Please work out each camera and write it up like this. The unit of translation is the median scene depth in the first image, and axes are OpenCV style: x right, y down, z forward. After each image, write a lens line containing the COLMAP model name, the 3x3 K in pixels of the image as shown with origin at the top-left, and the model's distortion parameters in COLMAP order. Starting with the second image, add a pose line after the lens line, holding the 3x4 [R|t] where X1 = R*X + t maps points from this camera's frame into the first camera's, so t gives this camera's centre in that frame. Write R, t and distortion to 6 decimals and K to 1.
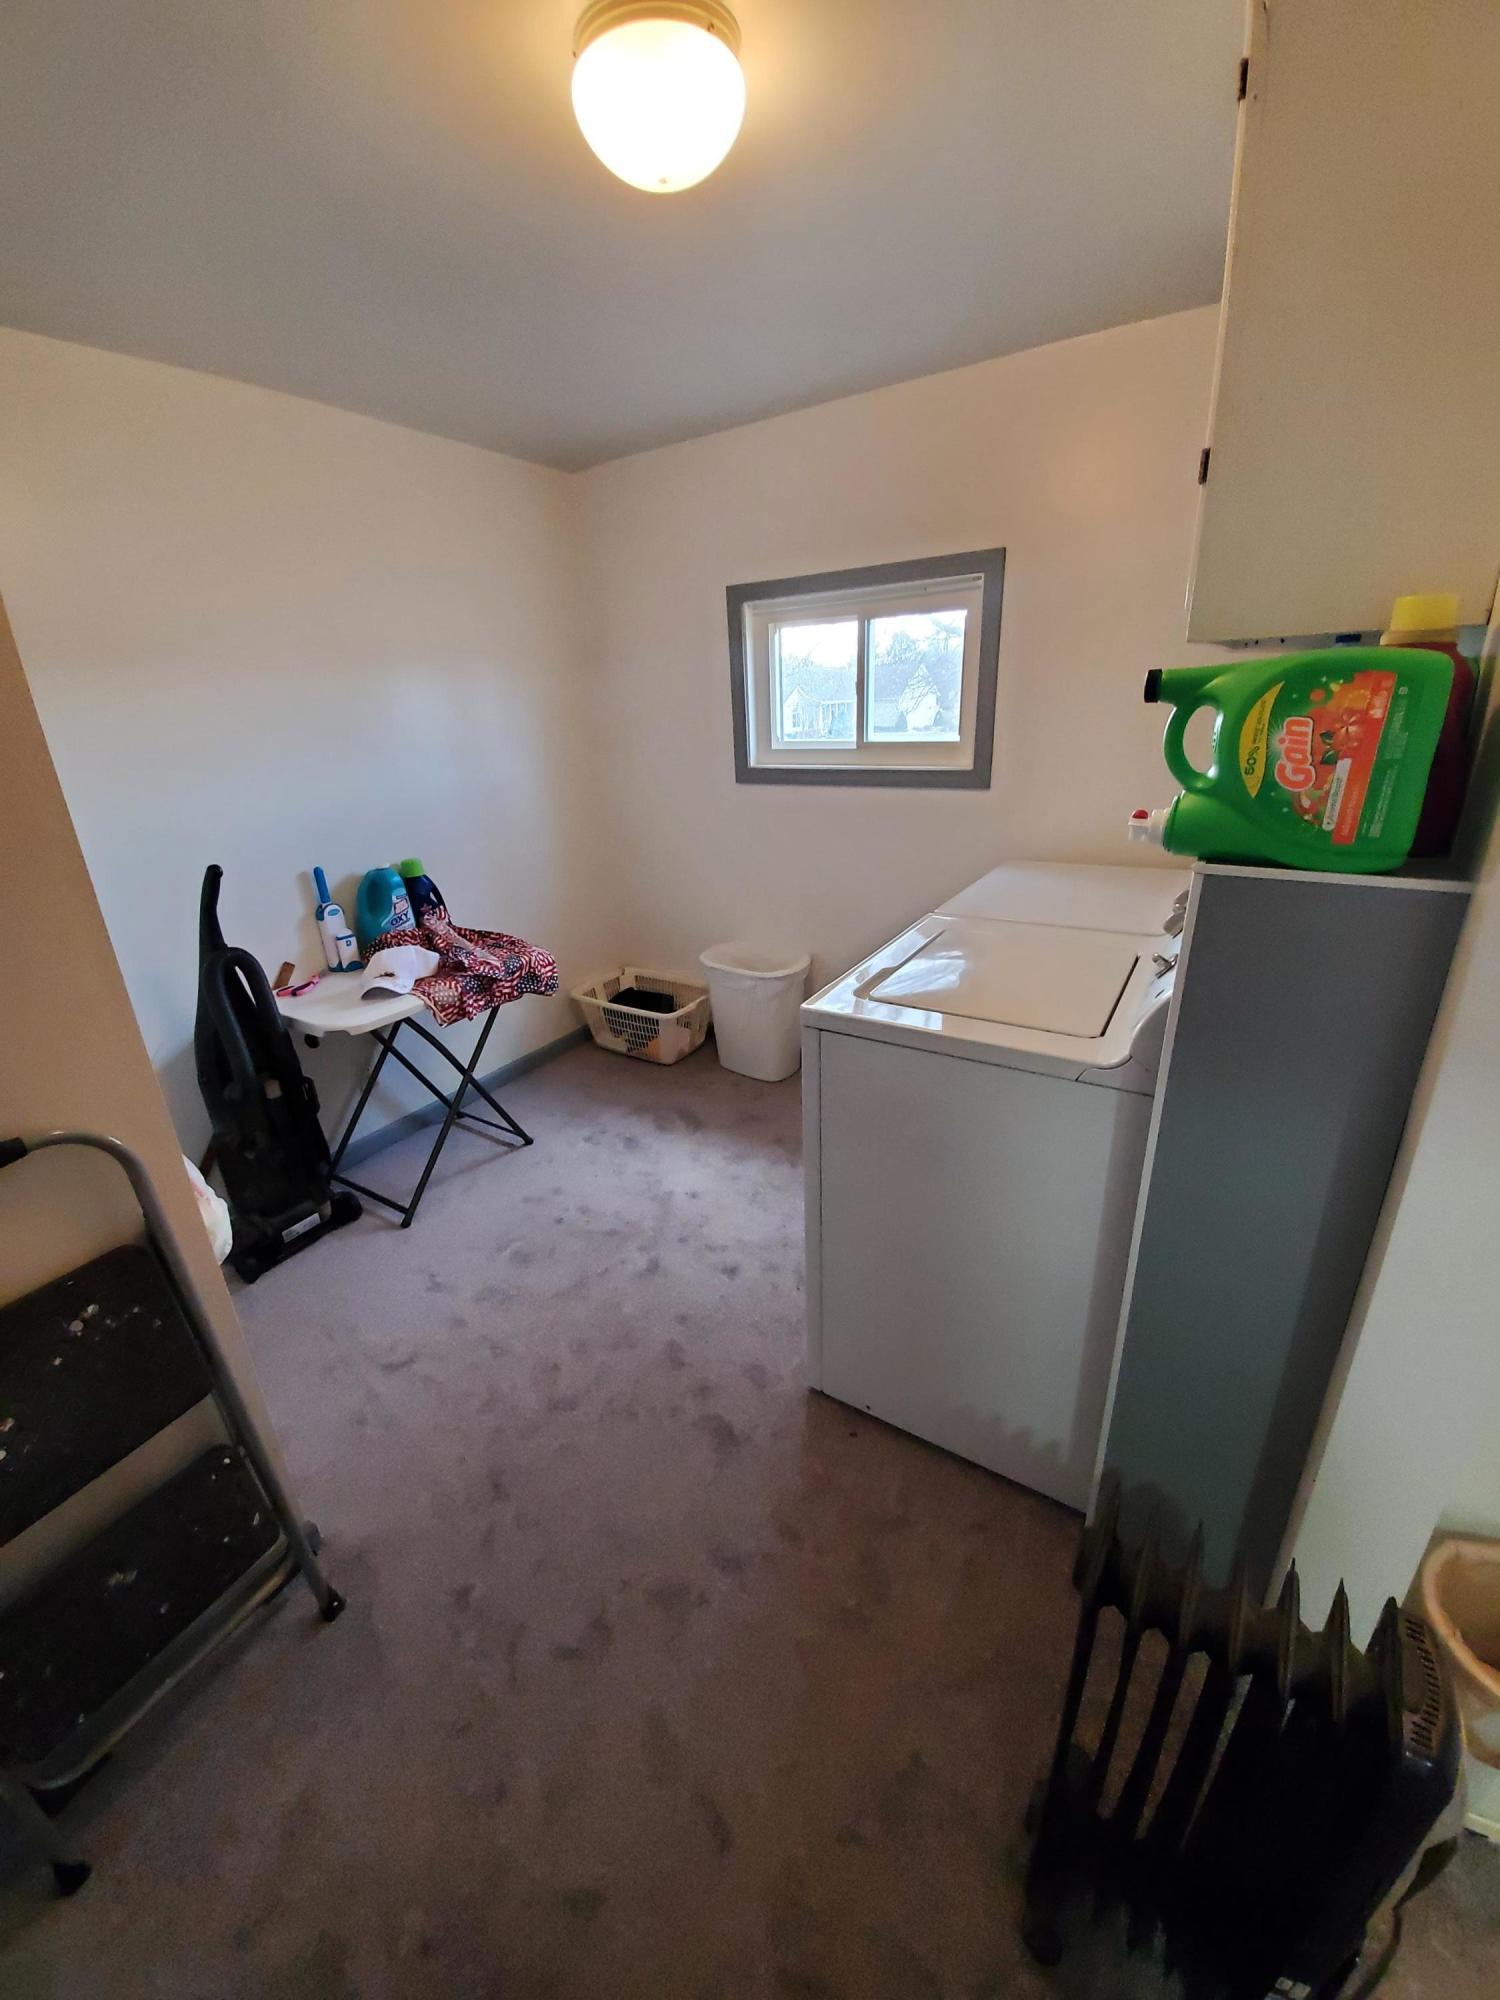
lens RADIAL K [[820.3, 0, 750.0], [0, 820.3, 1000.0], [0, 0, 1]] dist [-0.000687, -0.000225]
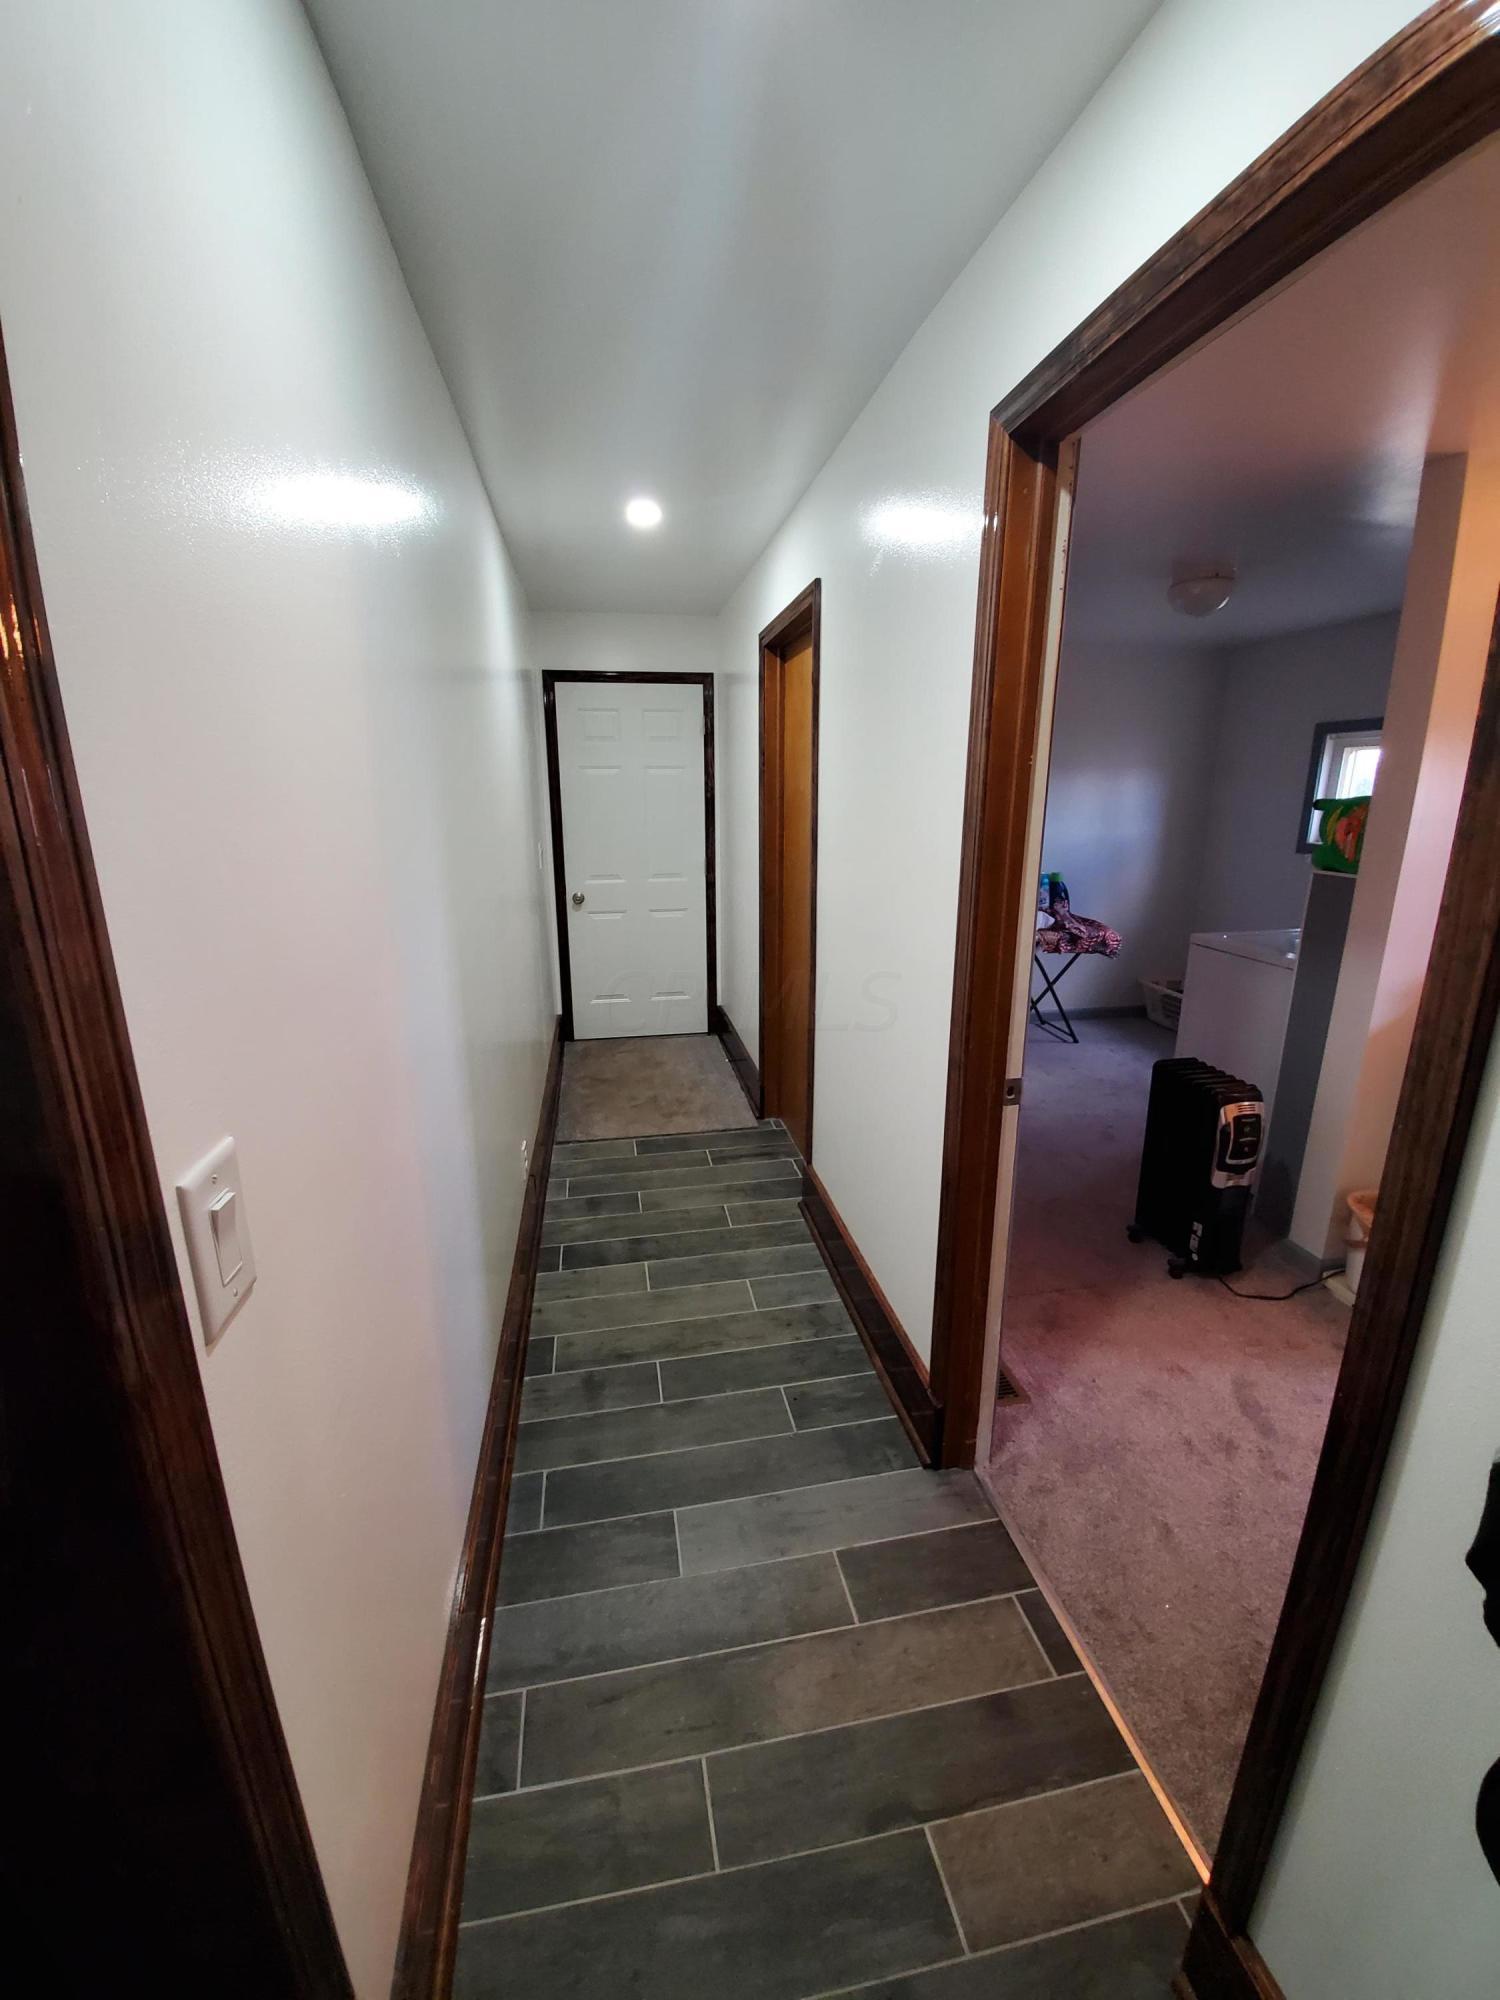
lens RADIAL K [[820.3, 0, 750.0], [0, 820.3, 1000.0], [0, 0, 1]] dist [-0.000687, -0.000225]
pose [[0.691571, 0.222864, -0.687067, 0.440390], [-0.278217, 0.960006, 0.031357, 0.239932], [0.666578, 0.169468, 0.725917, -0.749032]]
